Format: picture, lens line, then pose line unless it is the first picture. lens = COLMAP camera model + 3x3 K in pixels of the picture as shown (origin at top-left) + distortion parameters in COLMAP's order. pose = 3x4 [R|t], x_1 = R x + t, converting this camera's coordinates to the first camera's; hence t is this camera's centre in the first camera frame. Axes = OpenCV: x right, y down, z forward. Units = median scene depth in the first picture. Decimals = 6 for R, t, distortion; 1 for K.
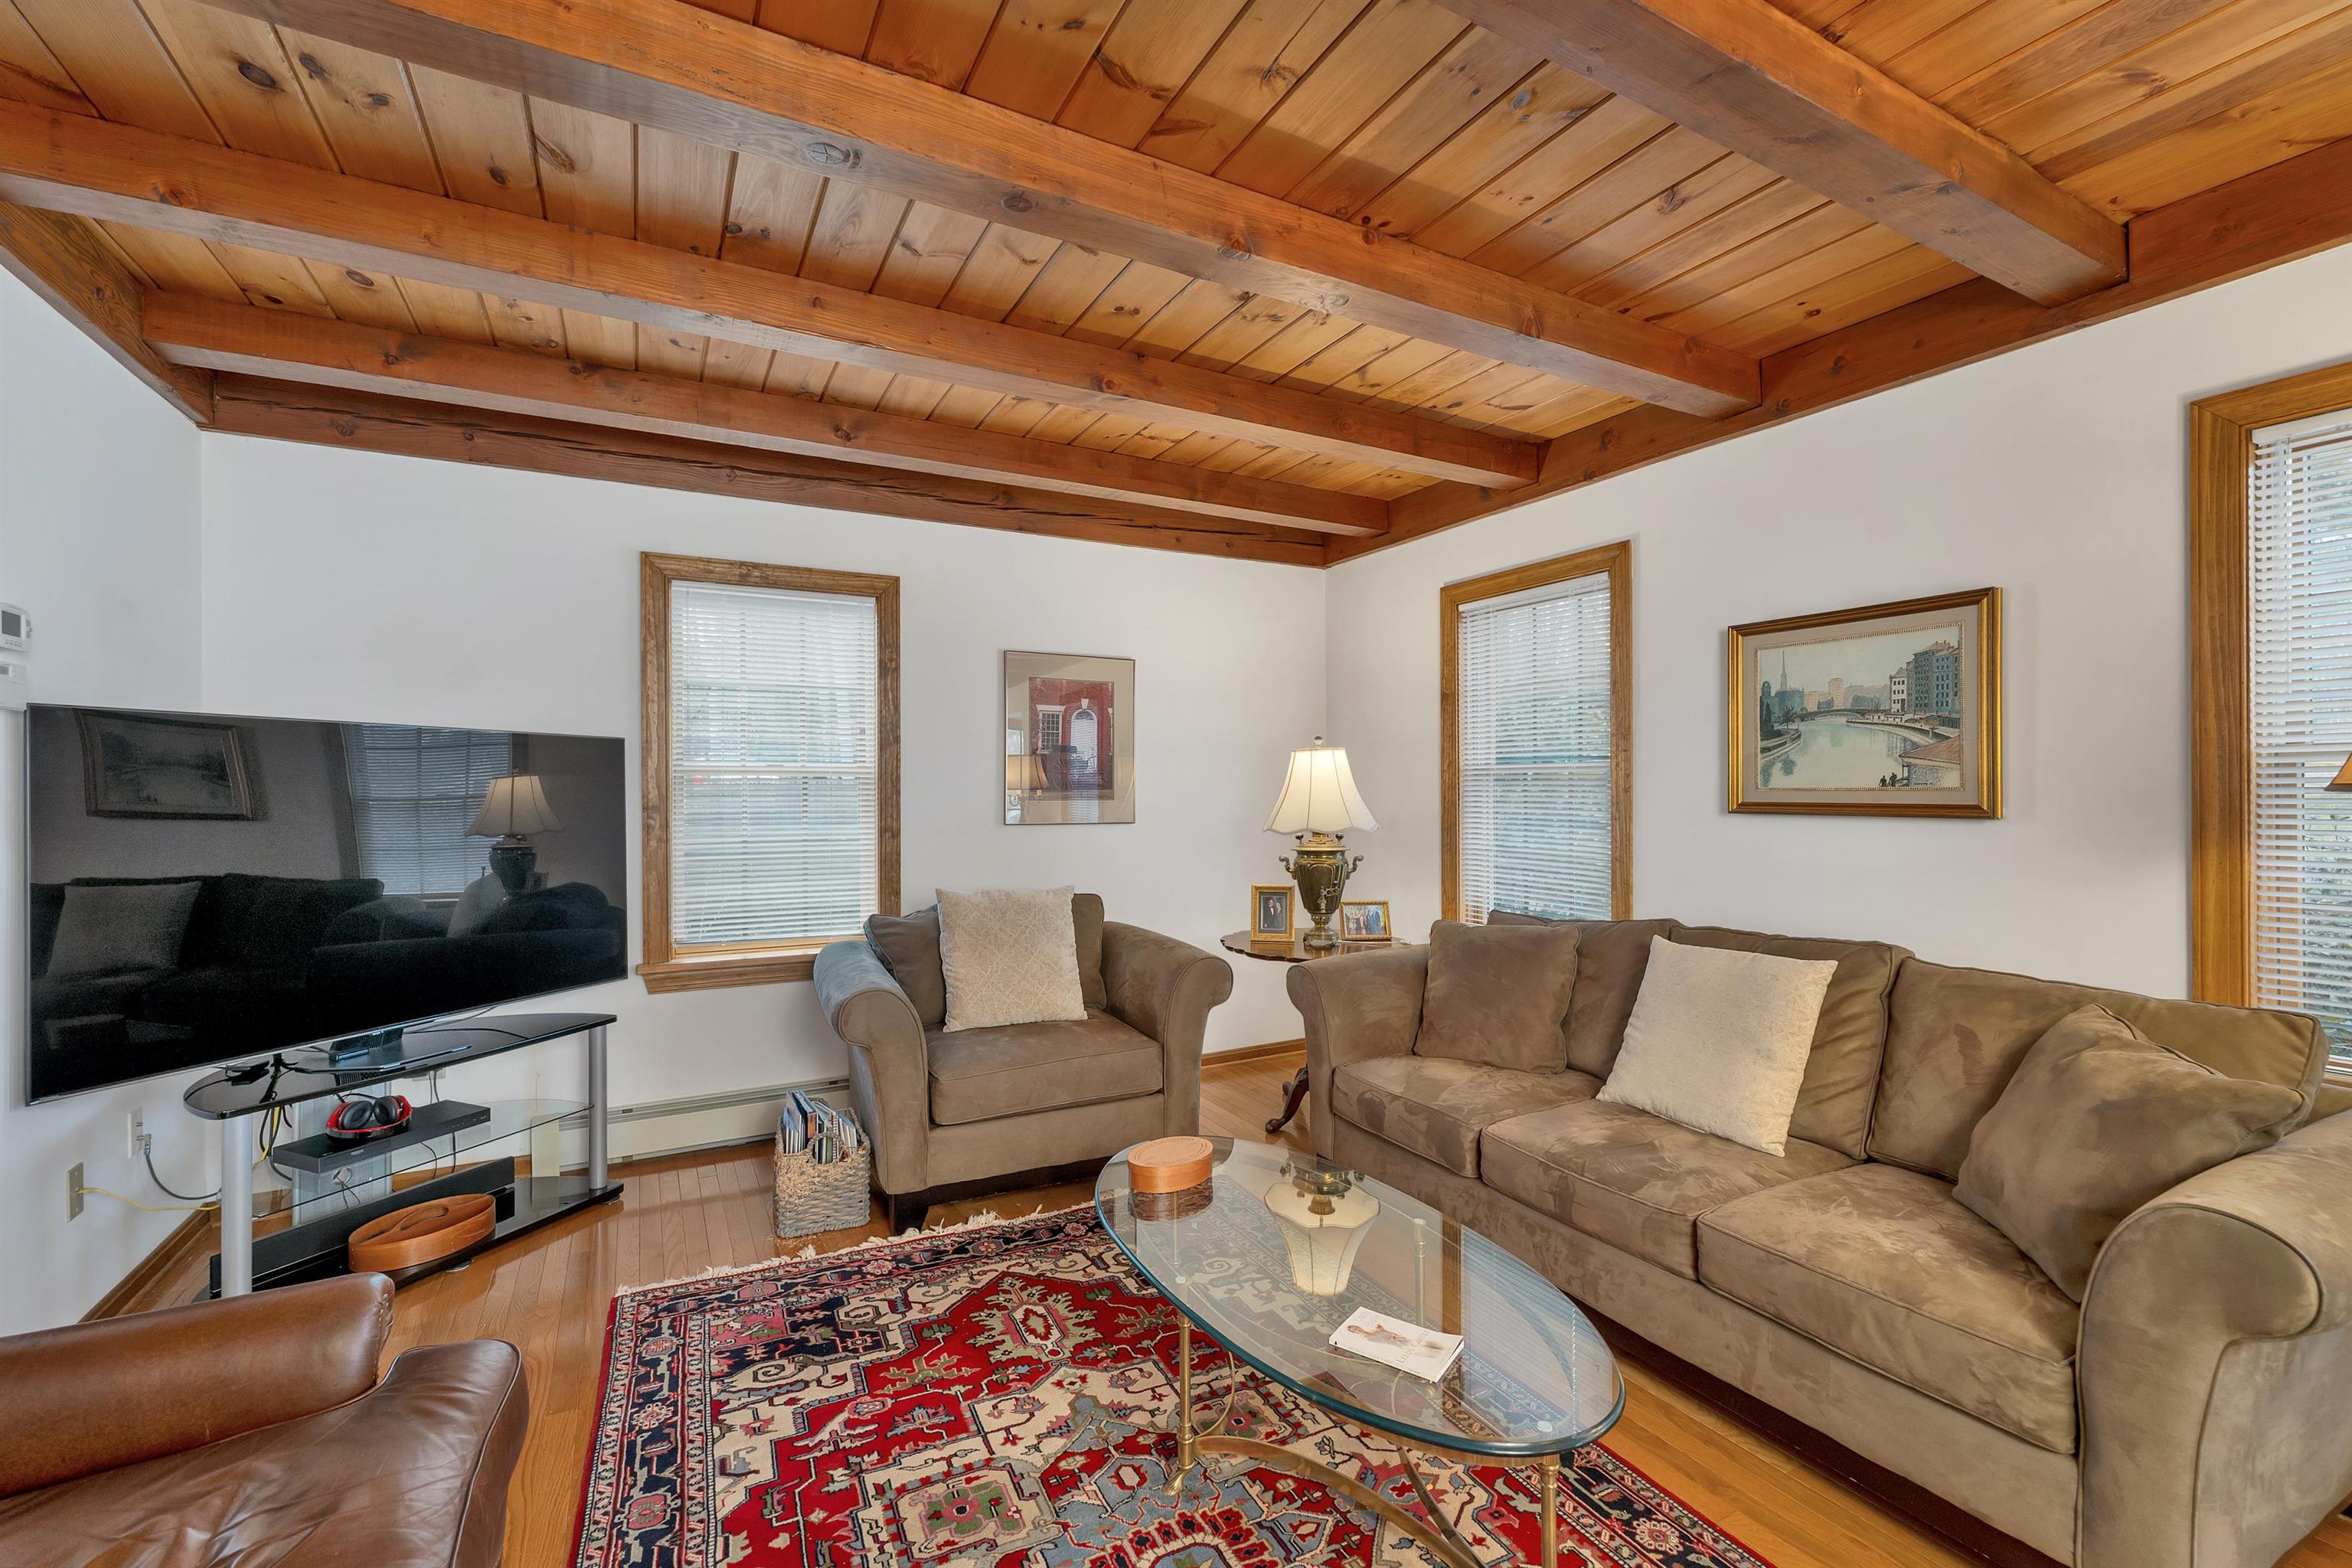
lens RADIAL K [[985.7, 0, 1167.8], [0, 985.7, 790.1], [0, 0, 1]] dist [-0.000255, -0.000031]
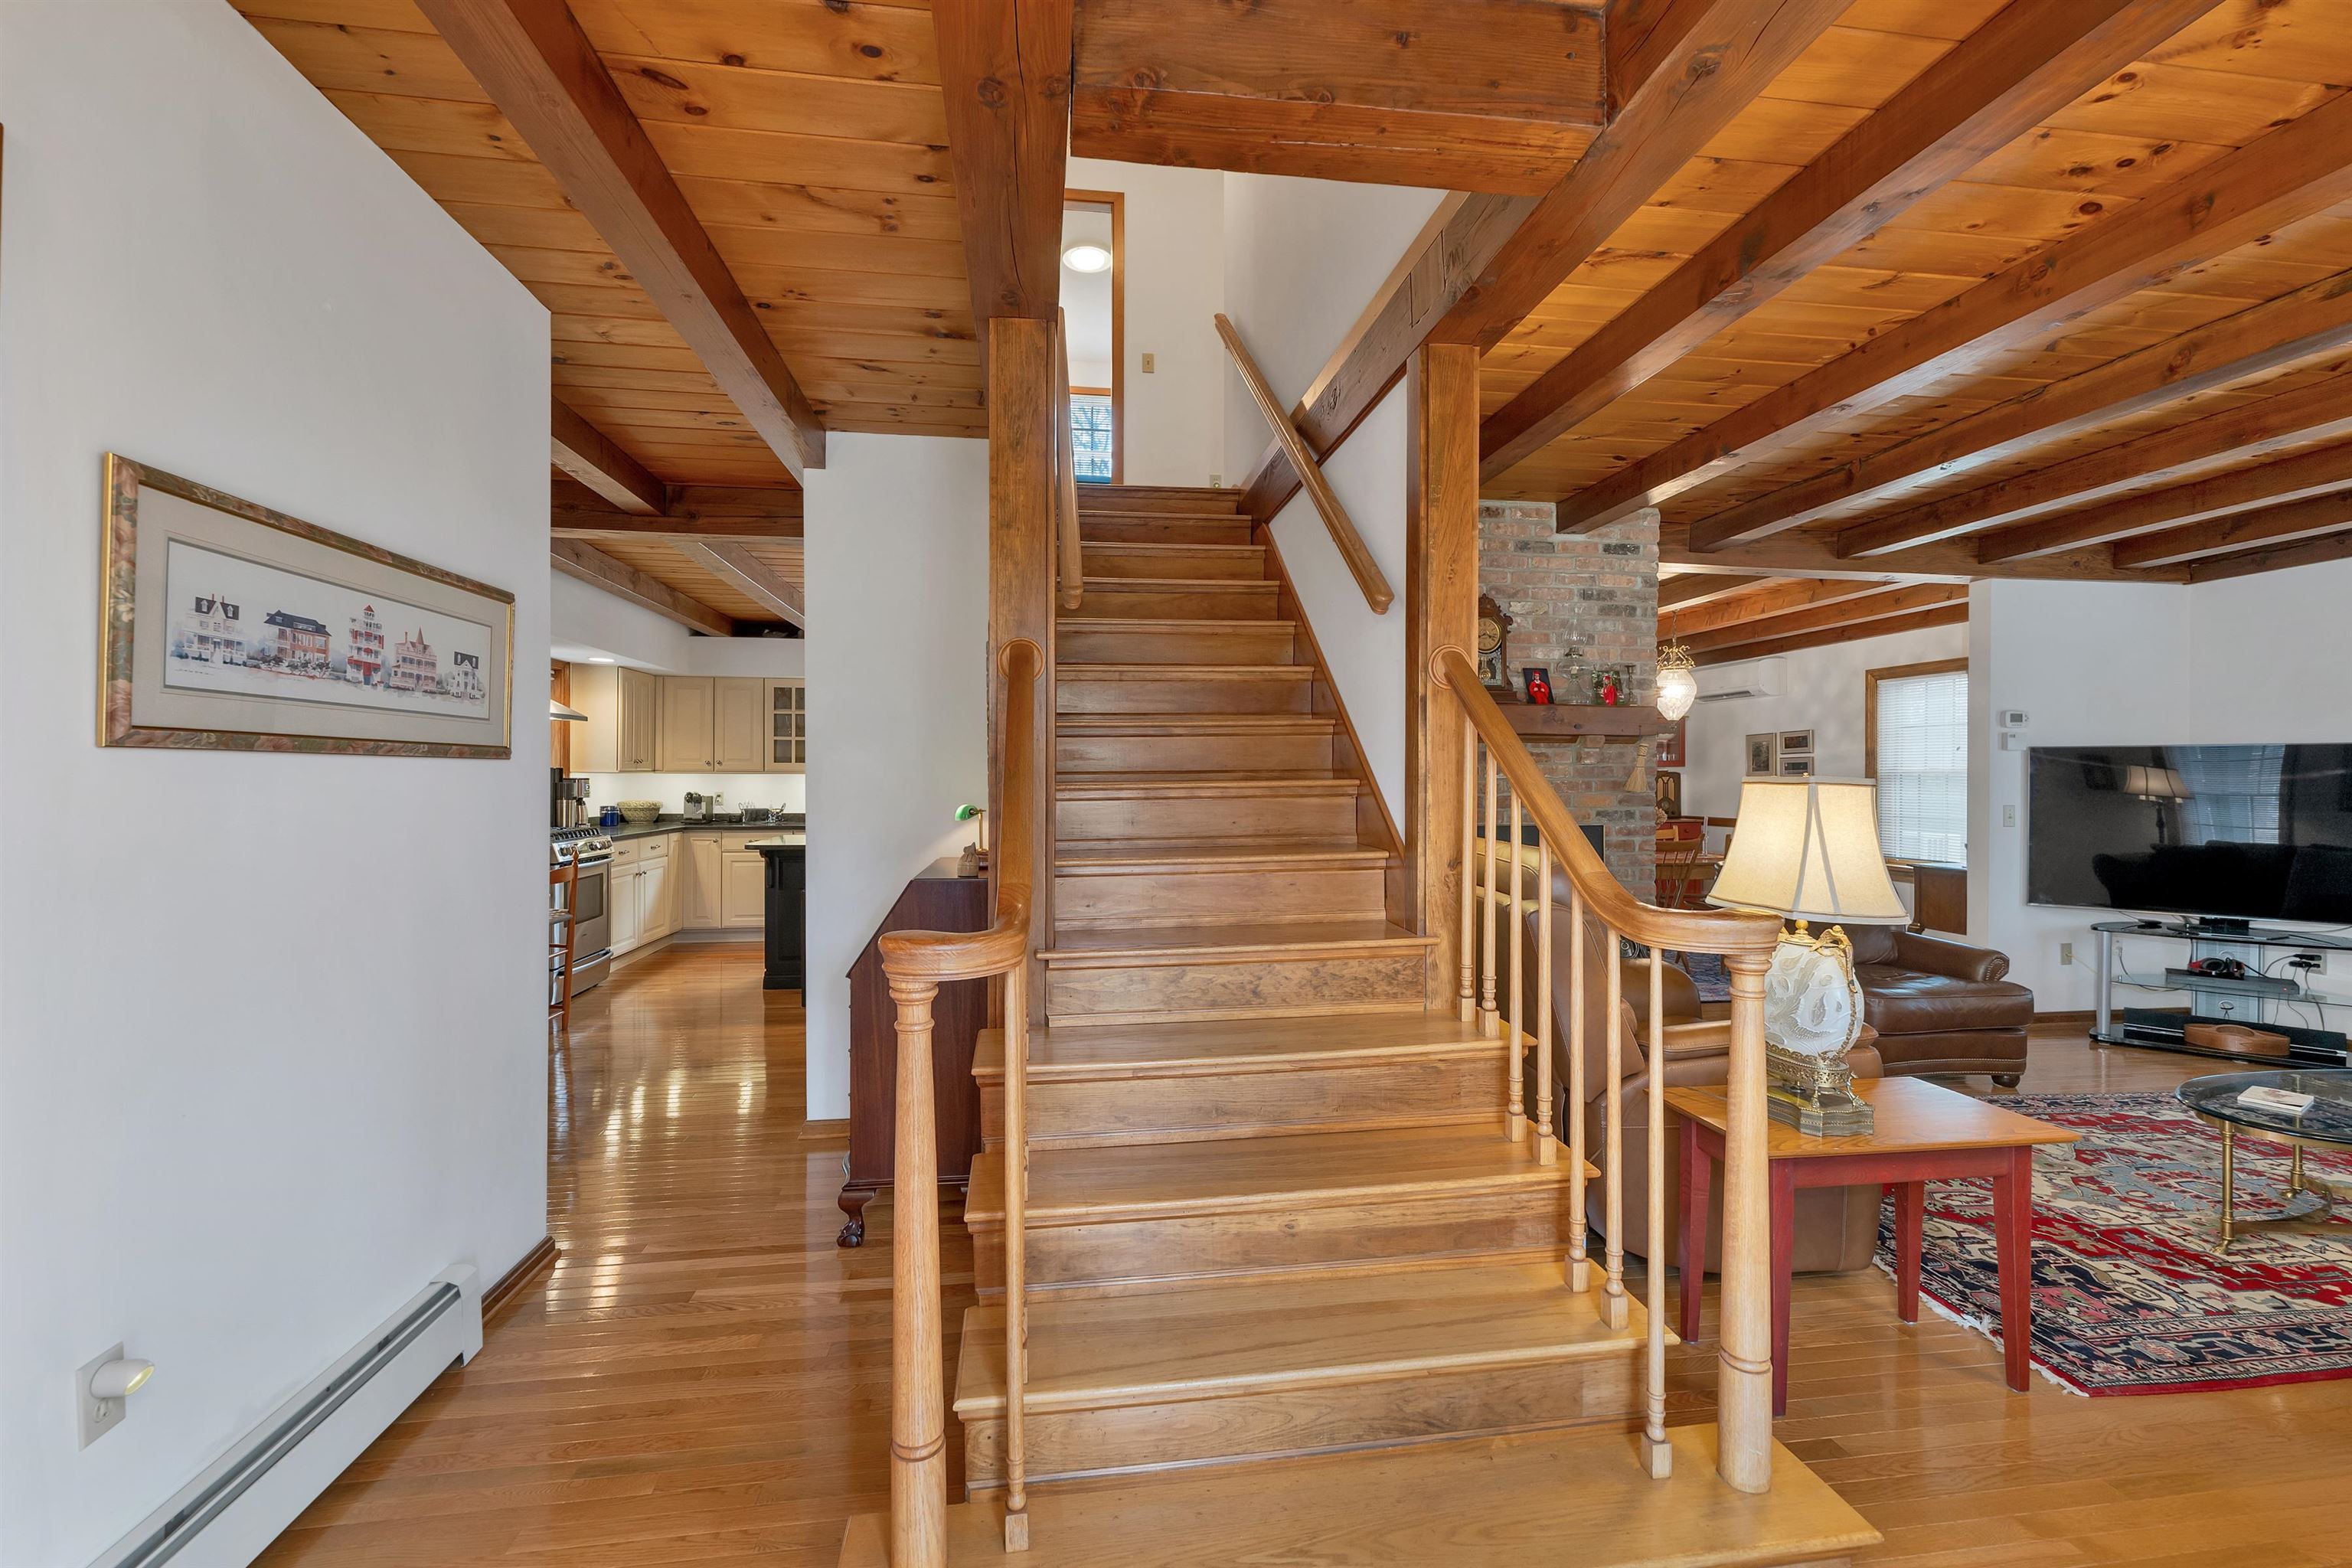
lens RADIAL K [[984.3, 0, 1176.0], [0, 984.3, 784.0], [0, 0, 1]] dist [0.001297, 0.000492]
pose [[-0.347353, 0.006409, -0.937713, 1.581985], [-0.002134, 0.999969, 0.007625, -0.005369], [0.937732, 0.004649, -0.347328, -0.143298]]
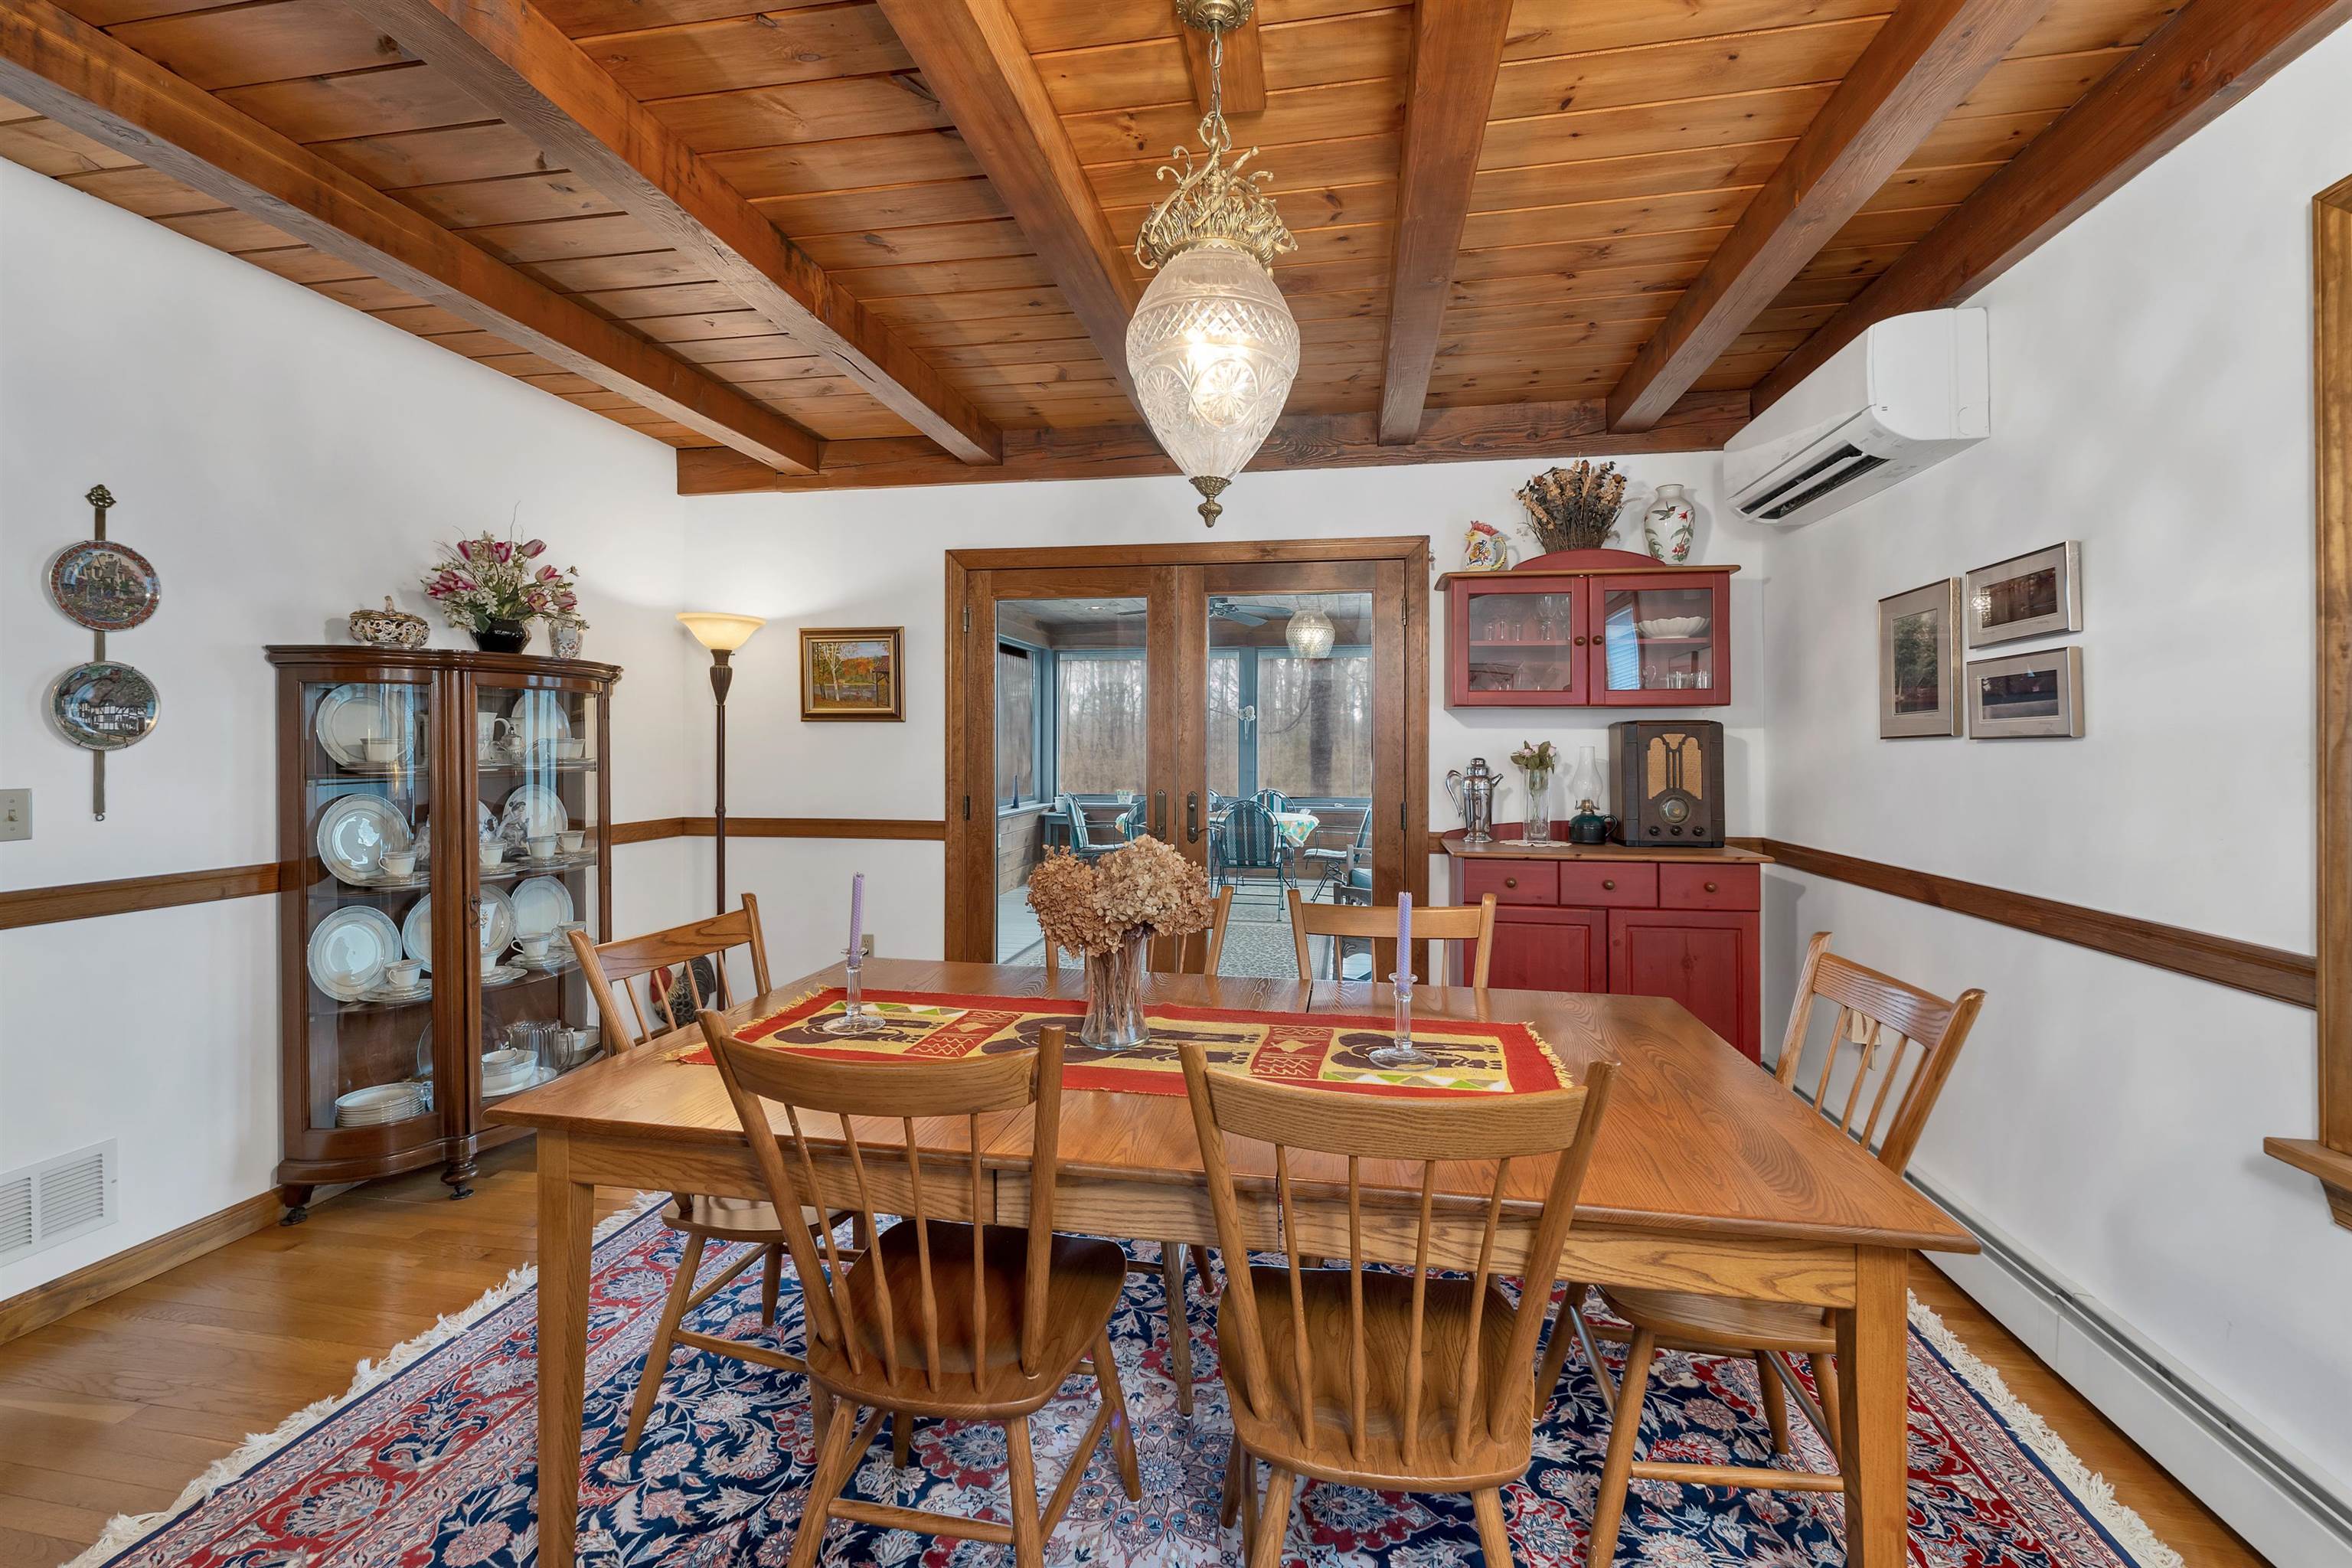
lens RADIAL K [[979.1, 0, 1180.6], [0, 979.1, 744.6], [0, 0, 1]] dist [-0.000840, -0.000247]
pose [[-0.617912, -0.000264, -0.786247, -0.945578], [-0.001005, 0.999999, 0.000454, 0.007312], [0.786246, 0.001071, -0.617912, 0.574898]]
